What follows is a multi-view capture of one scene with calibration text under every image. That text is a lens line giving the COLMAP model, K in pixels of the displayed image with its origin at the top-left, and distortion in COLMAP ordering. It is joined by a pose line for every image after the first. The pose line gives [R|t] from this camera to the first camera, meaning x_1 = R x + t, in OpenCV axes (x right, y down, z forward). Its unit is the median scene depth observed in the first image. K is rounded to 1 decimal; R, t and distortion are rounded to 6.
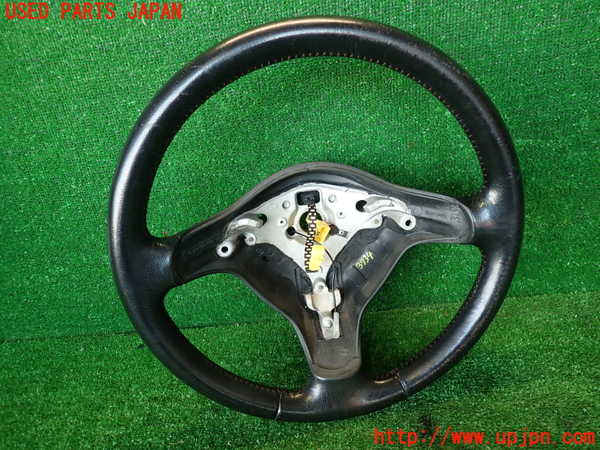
lens RADIAL K [[441.0, 0, 298.7], [0, 441.0, 224.4], [0, 0, 1]] dist [0.064810, -0.001716]
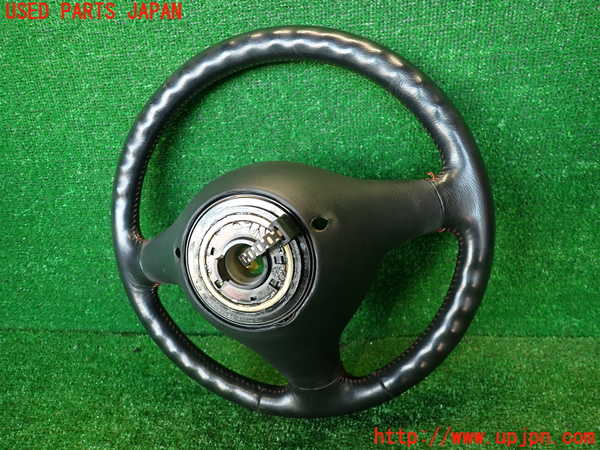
lens RADIAL K [[441.0, 0, 300.5], [0, 441.0, 224.7], [0, 0, 1]] dist [0.064810, -0.001716]
pose [[0.995994, 0.085262, -0.026940, -0.017007], [-0.085051, 0.996337, 0.008892, -0.026094], [0.027599, -0.006565, 0.999598, 0.098333]]
